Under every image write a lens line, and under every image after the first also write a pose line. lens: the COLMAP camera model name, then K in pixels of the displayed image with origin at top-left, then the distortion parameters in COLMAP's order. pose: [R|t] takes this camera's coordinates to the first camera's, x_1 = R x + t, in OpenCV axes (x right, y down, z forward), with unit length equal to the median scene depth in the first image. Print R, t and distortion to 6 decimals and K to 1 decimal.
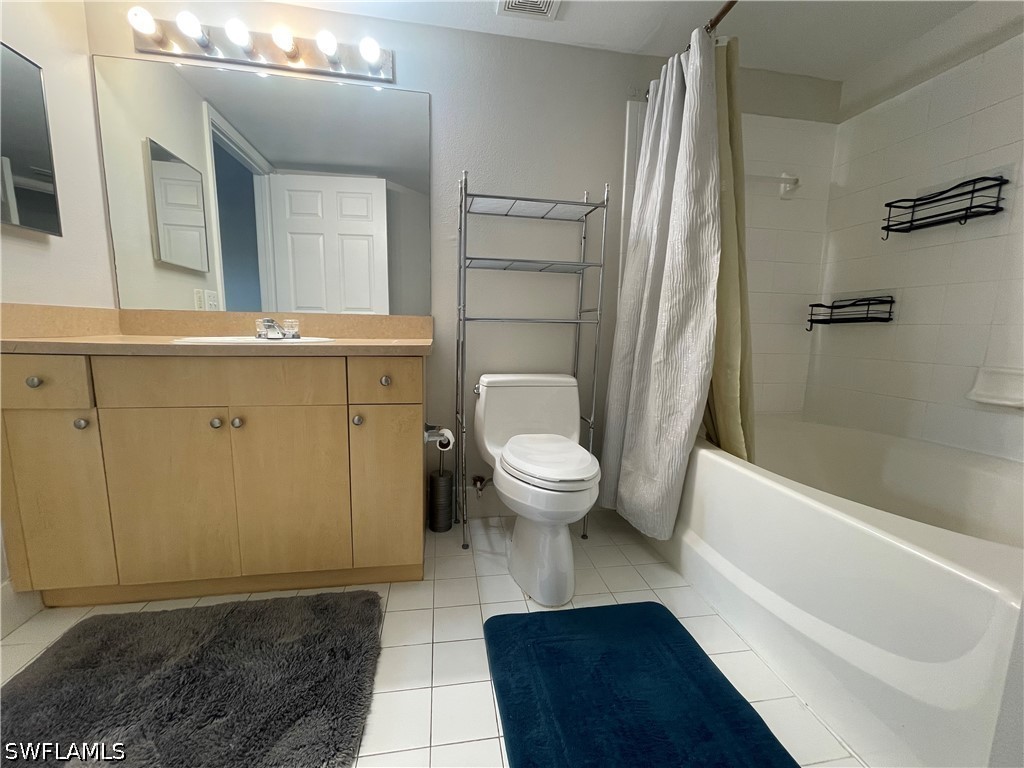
lens RADIAL K [[412.9, 0, 509.2], [0, 412.9, 386.2], [0, 0, 1]] dist [-0.000875, 0.000023]
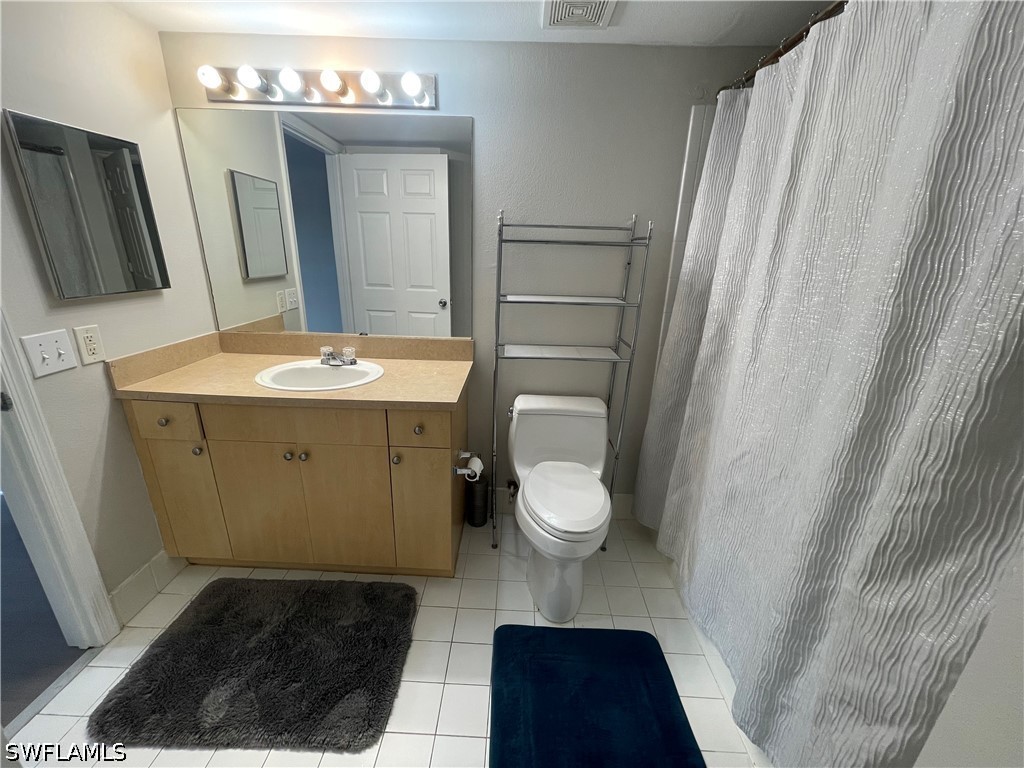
lens RADIAL K [[412.9, 0, 508.8], [0, 412.9, 385.3], [0, 0, 1]] dist [-0.000875, 0.000023]
pose [[0.981416, 0.070736, -0.178379, 0.132156], [-0.037658, 0.982500, 0.182416, -0.325895], [0.188161, -0.172309, 0.966905, -0.039838]]
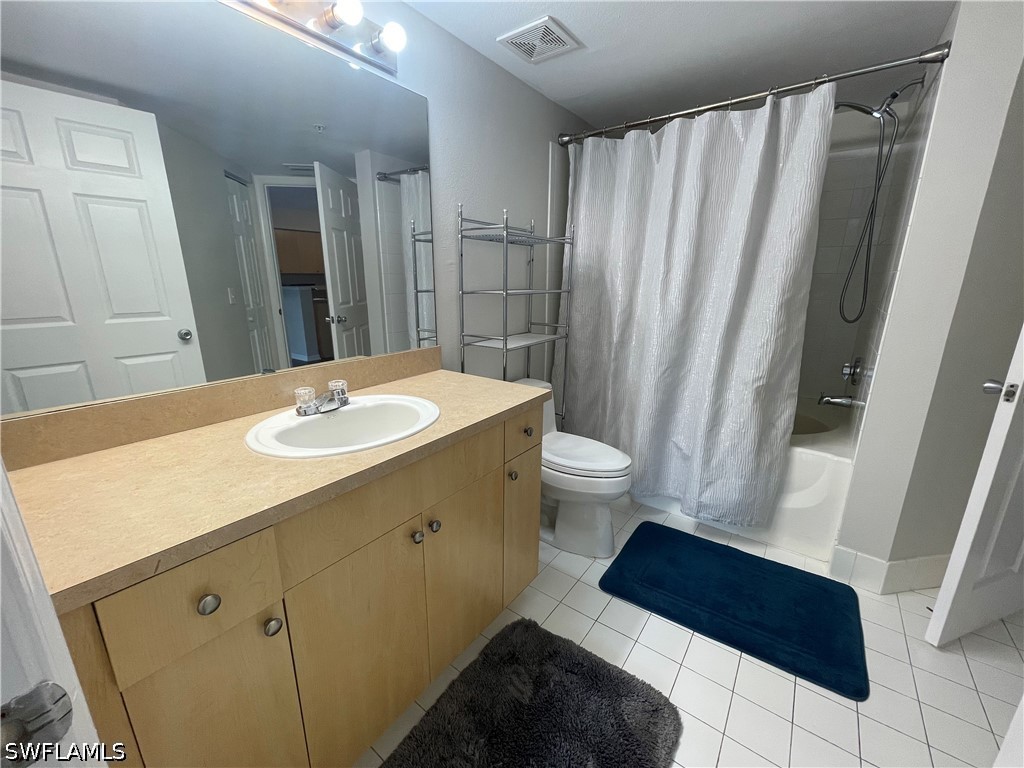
lens RADIAL K [[412.9, 0, 510.2], [0, 412.9, 385.2], [0, 0, 1]] dist [-0.000875, 0.000023]
pose [[0.716708, -0.191129, 0.670671, -0.934733], [0.106045, 0.980395, 0.166070, -0.284414], [-0.689264, -0.047902, 0.722925, 0.252742]]
